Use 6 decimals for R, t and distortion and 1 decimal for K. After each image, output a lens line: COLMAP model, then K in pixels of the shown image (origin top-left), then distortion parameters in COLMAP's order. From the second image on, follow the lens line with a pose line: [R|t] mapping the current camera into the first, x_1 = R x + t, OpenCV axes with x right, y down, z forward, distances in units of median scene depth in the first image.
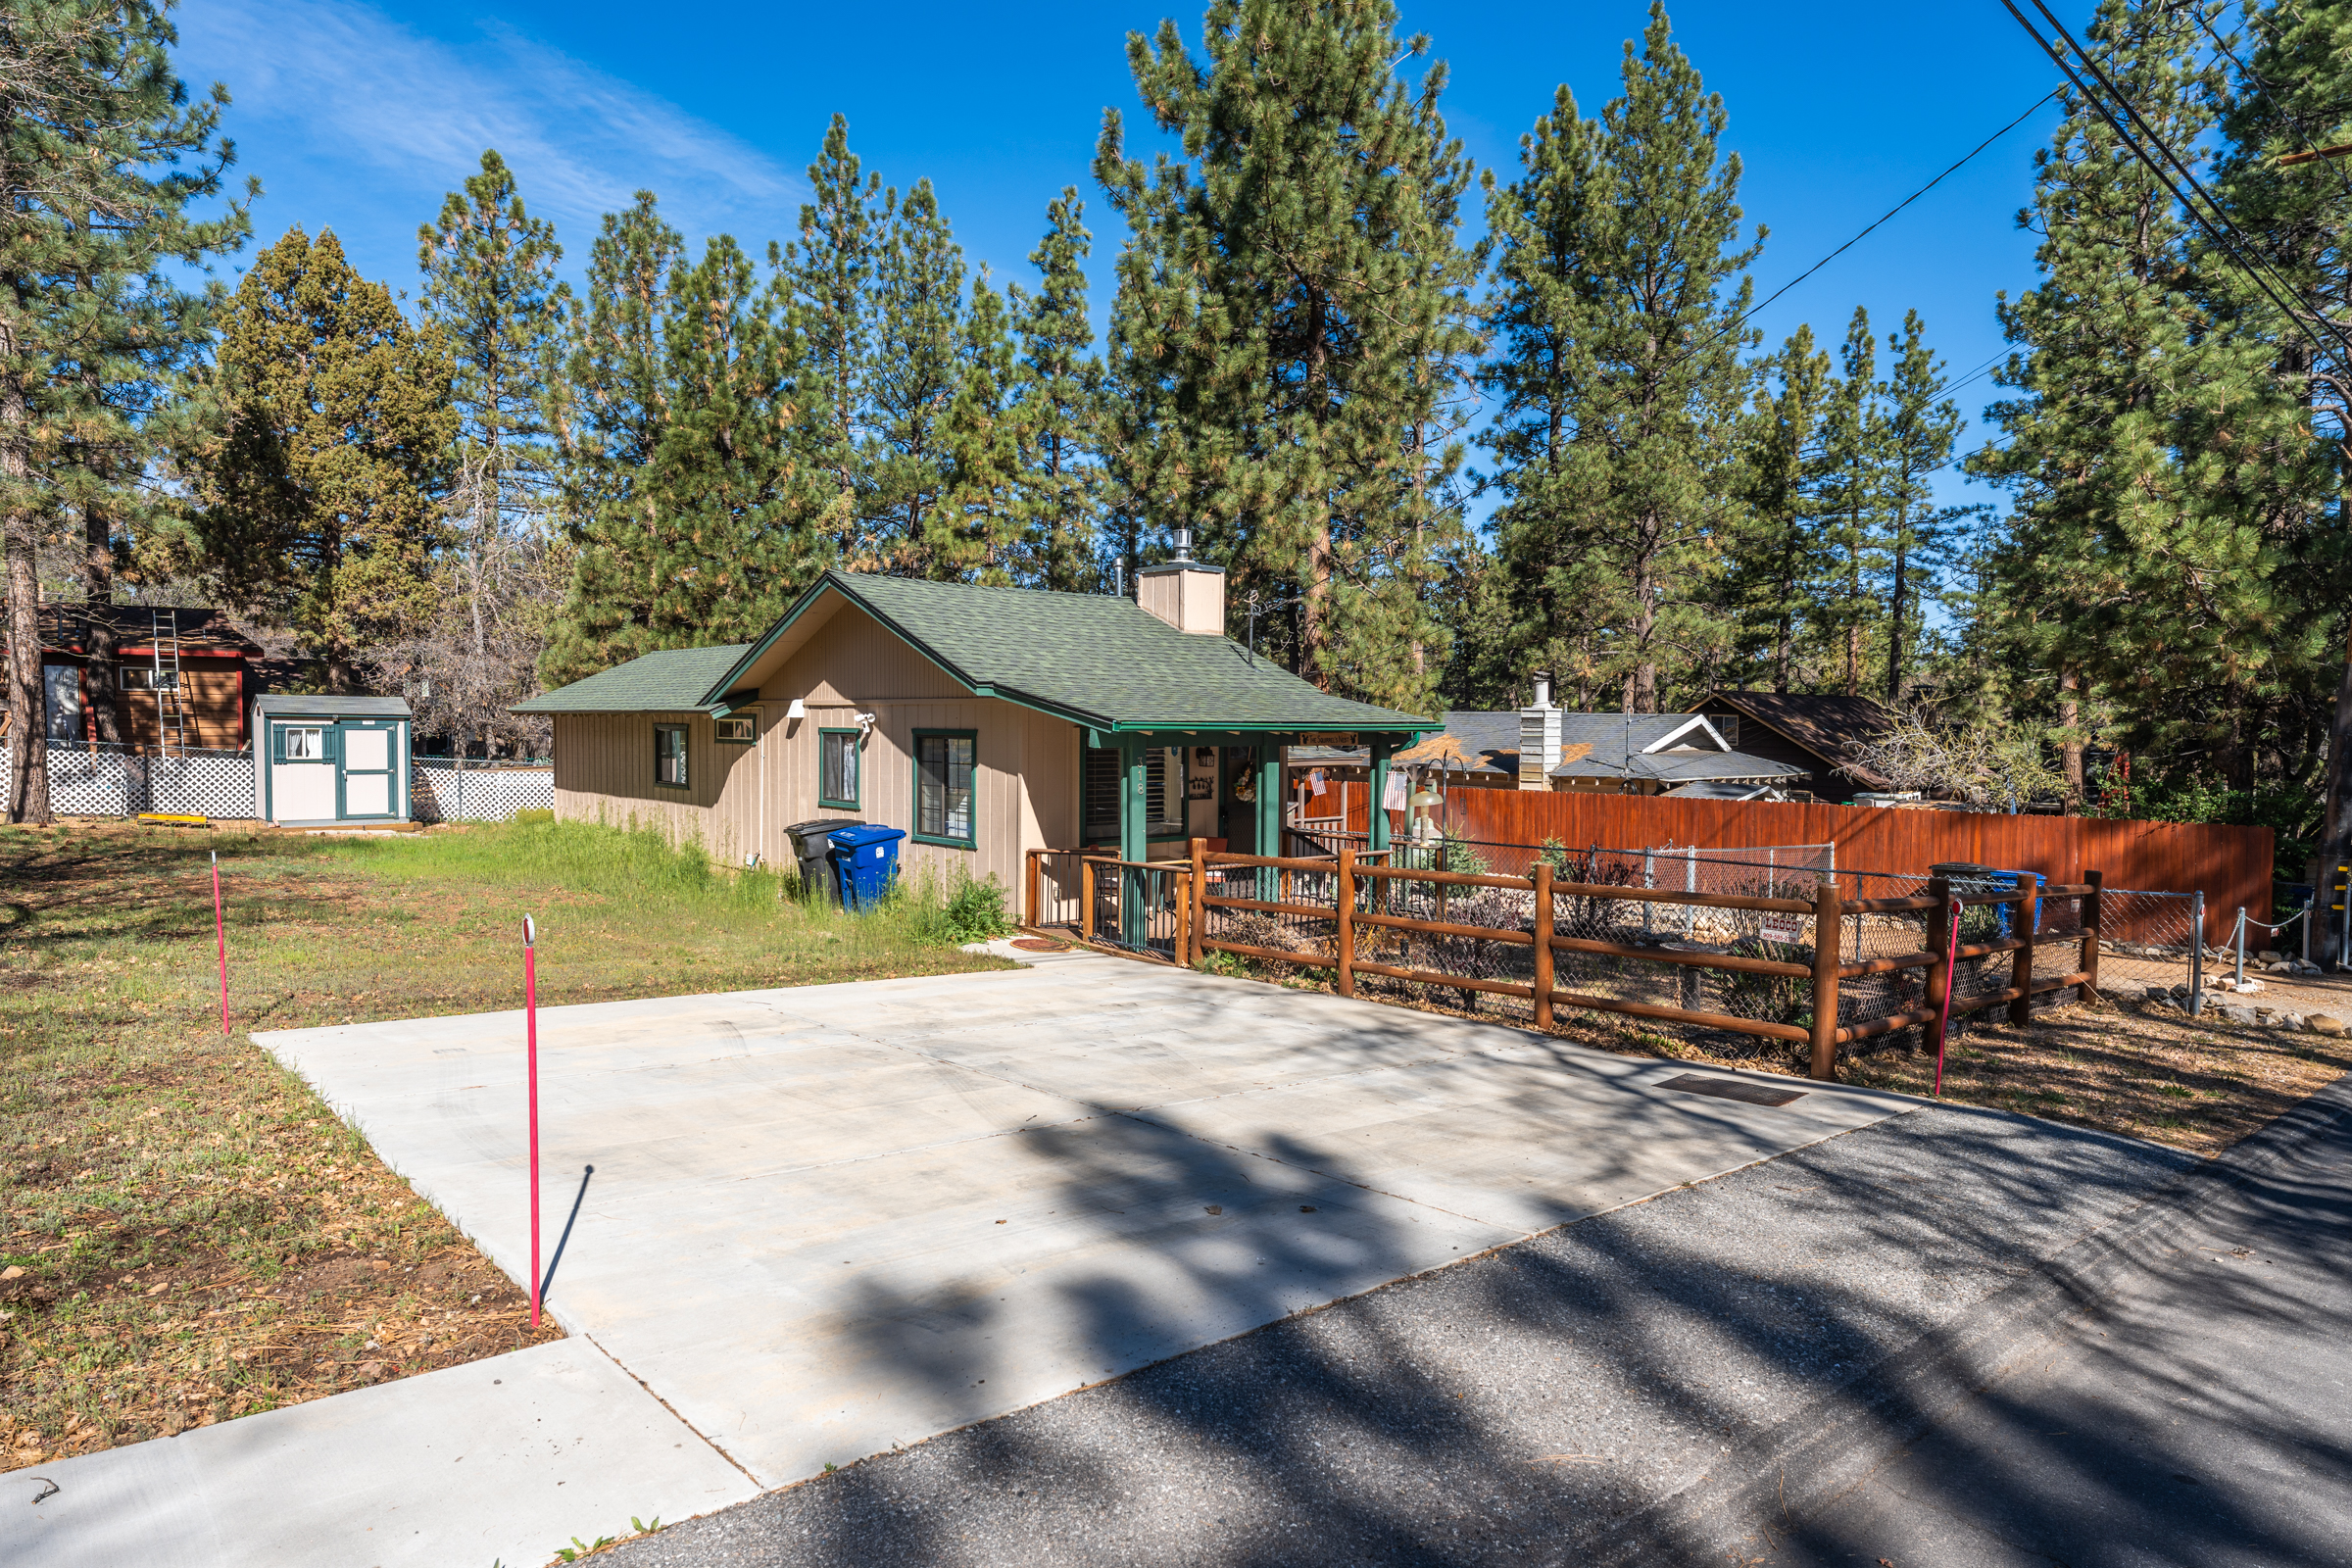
lens RADIAL K [[1355.8, 0, 1176.0], [0, 1355.8, 784.0], [0, 0, 1]] dist [0.000573, -0.000715]
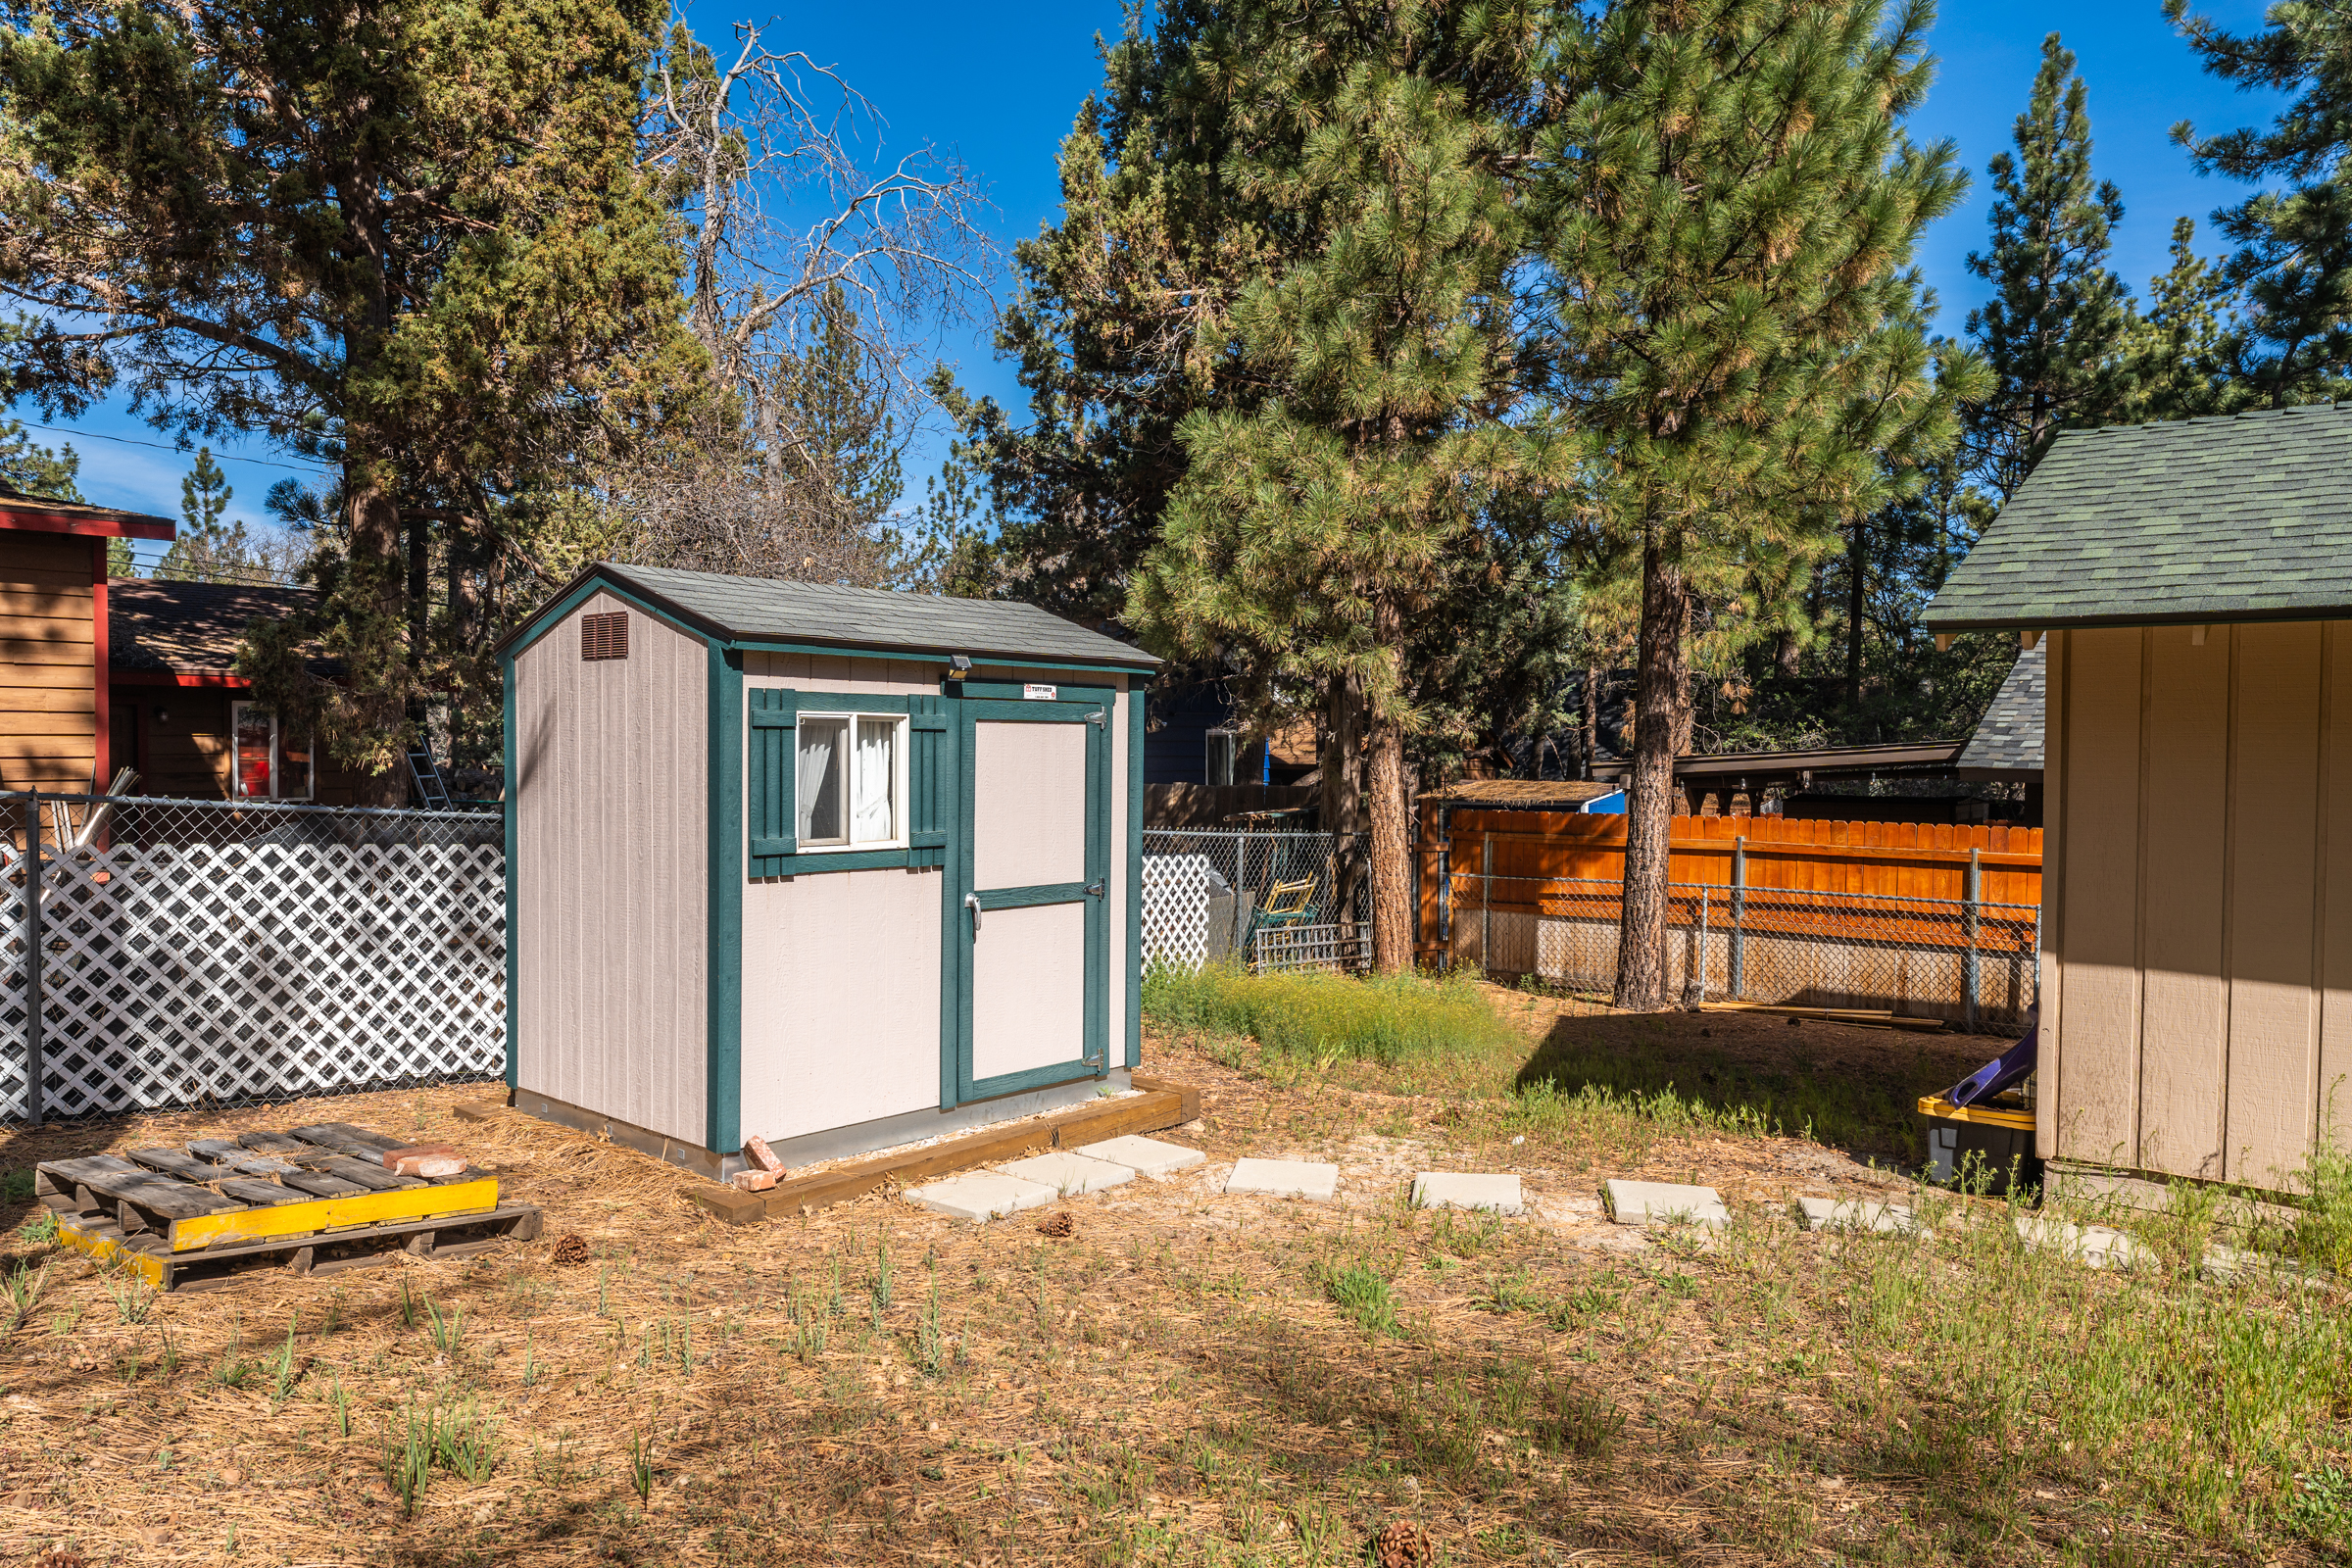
lens RADIAL K [[1562.8, 0, 1177.0], [0, 1562.8, 739.6], [0, 0, 1]] dist [-0.001676, 0.000365]
pose [[0.991981, -0.003210, 0.126347, -0.628186], [0.009760, 0.998638, -0.051262, -0.023228], [-0.126010, 0.052084, 0.990661, 0.748119]]
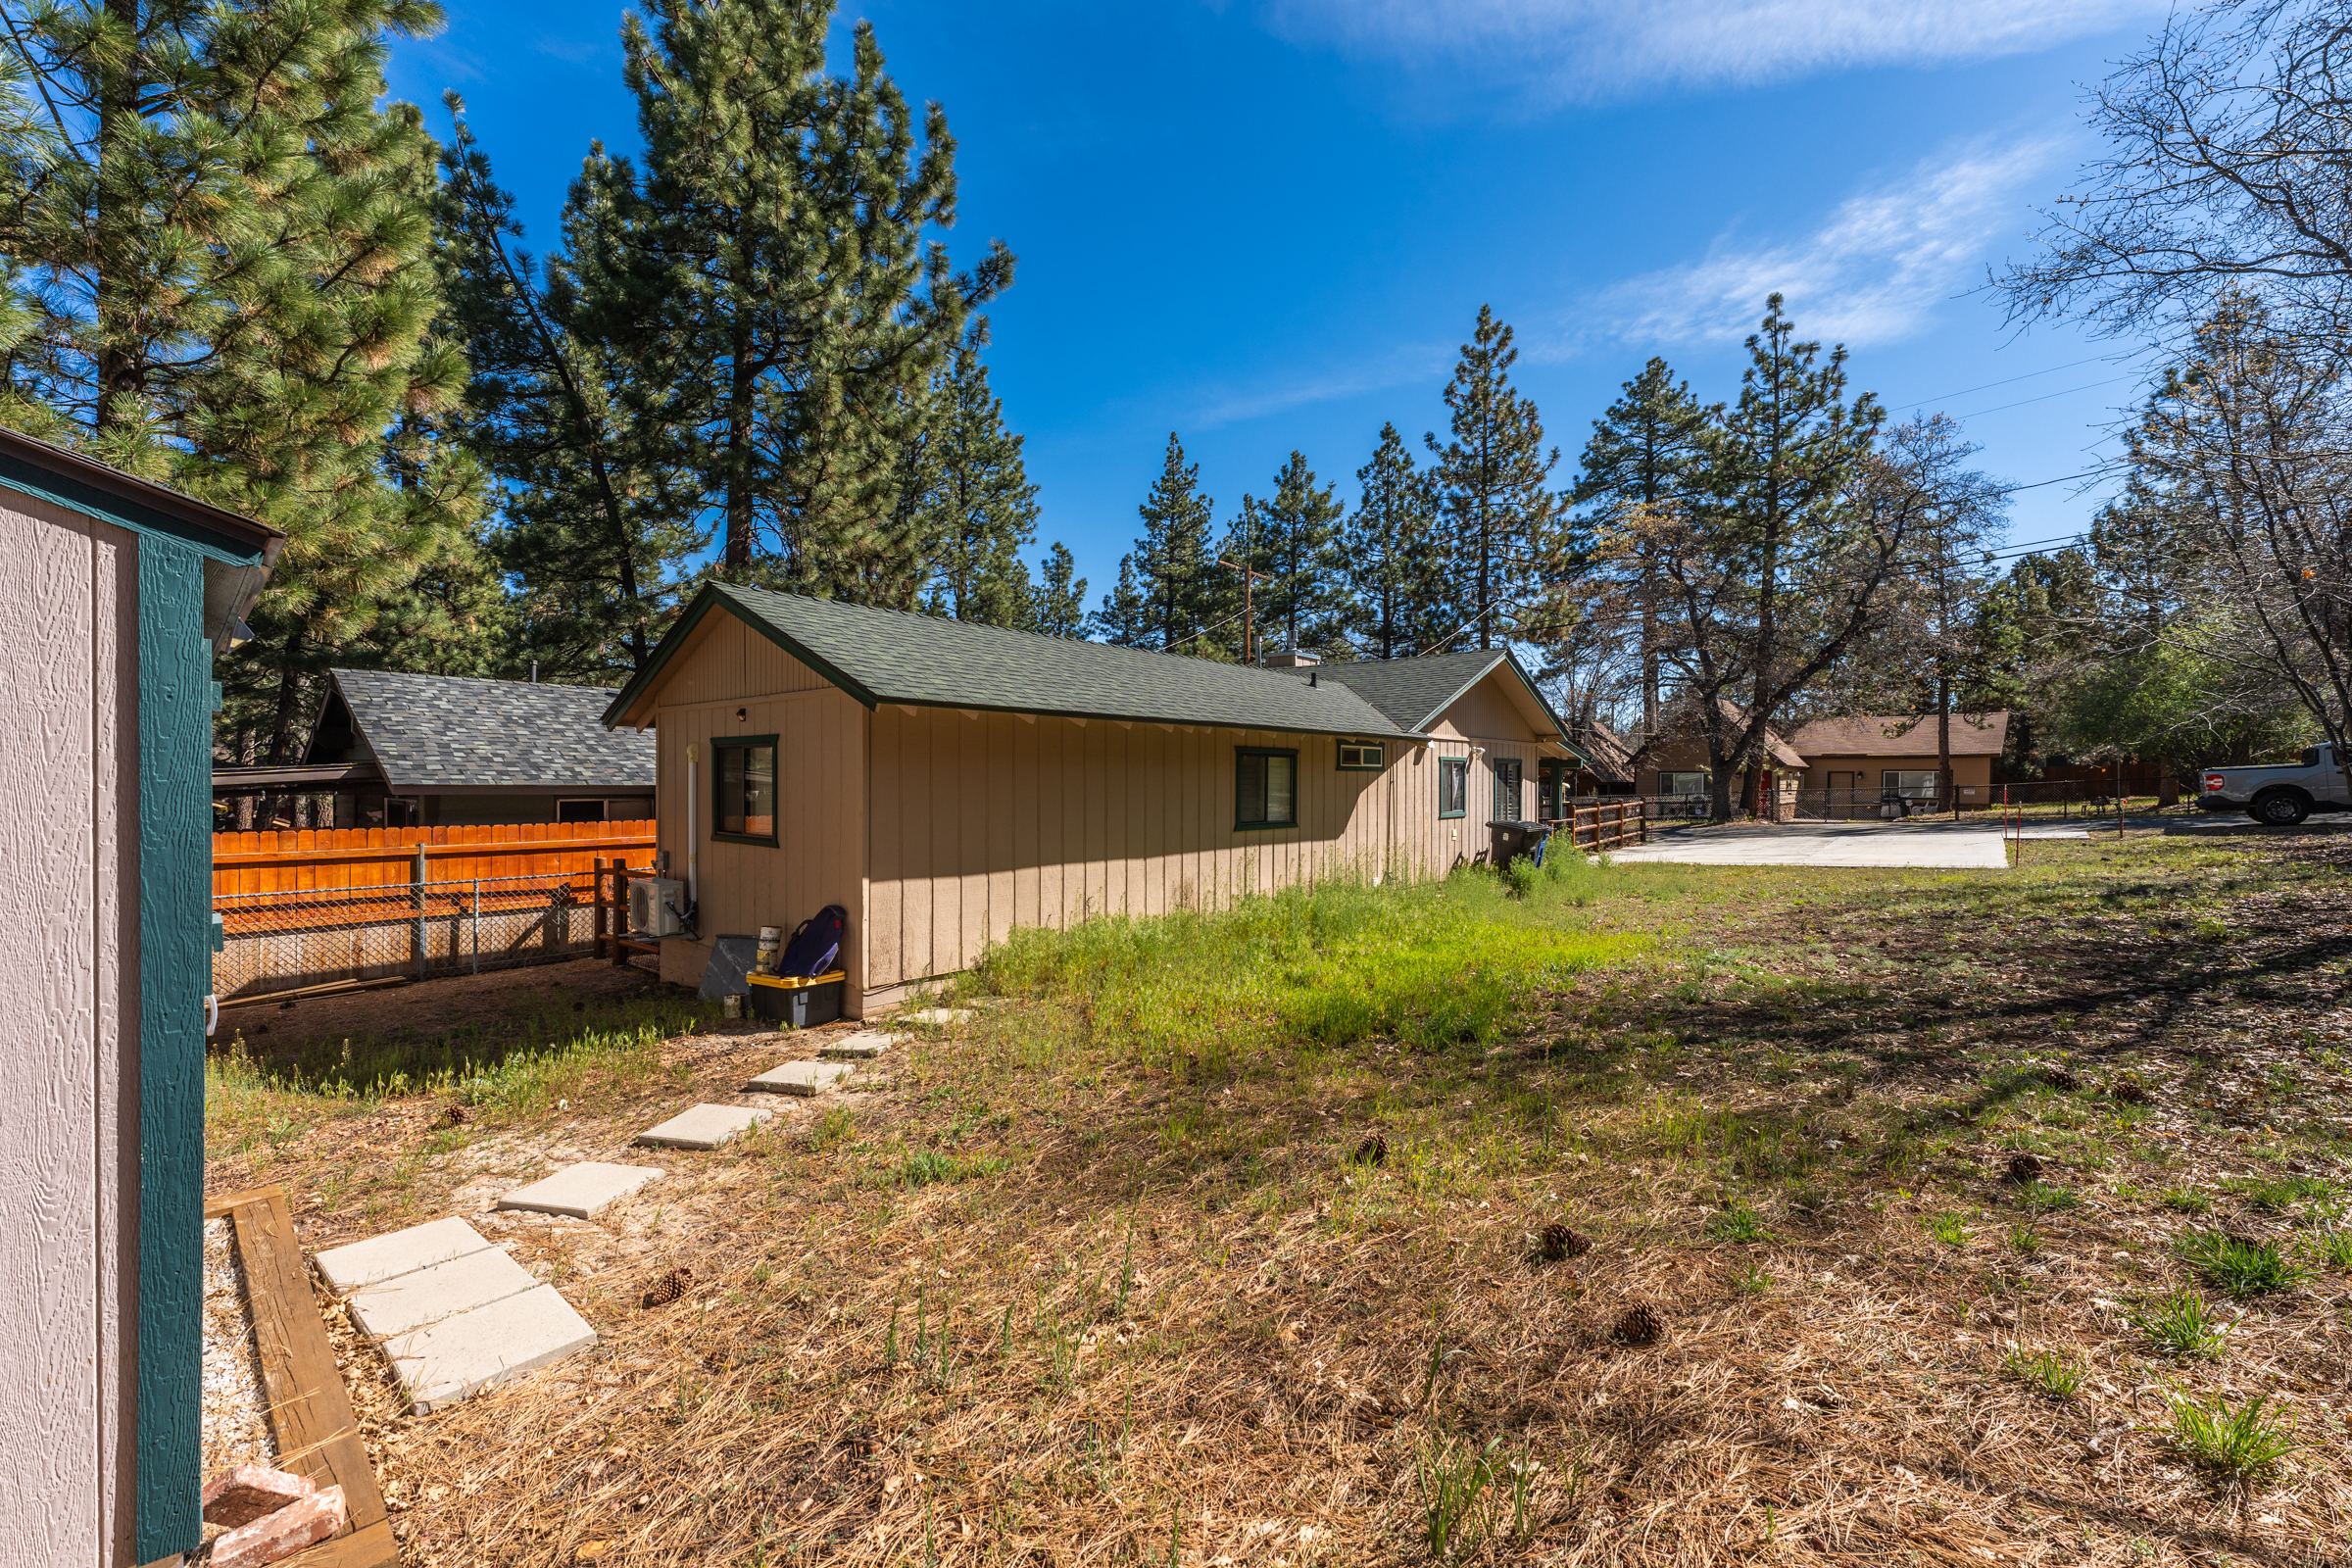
lens RADIAL K [[944.0, 0, 1176.0], [0, 944.0, 784.0], [0, 0, 1]] dist [0.001197, 0.000096]
pose [[-0.140682, -0.014515, 0.989948, -0.742866], [0.043607, 0.998831, 0.020842, -0.030482], [-0.989094, 0.046101, -0.139884, 0.916969]]
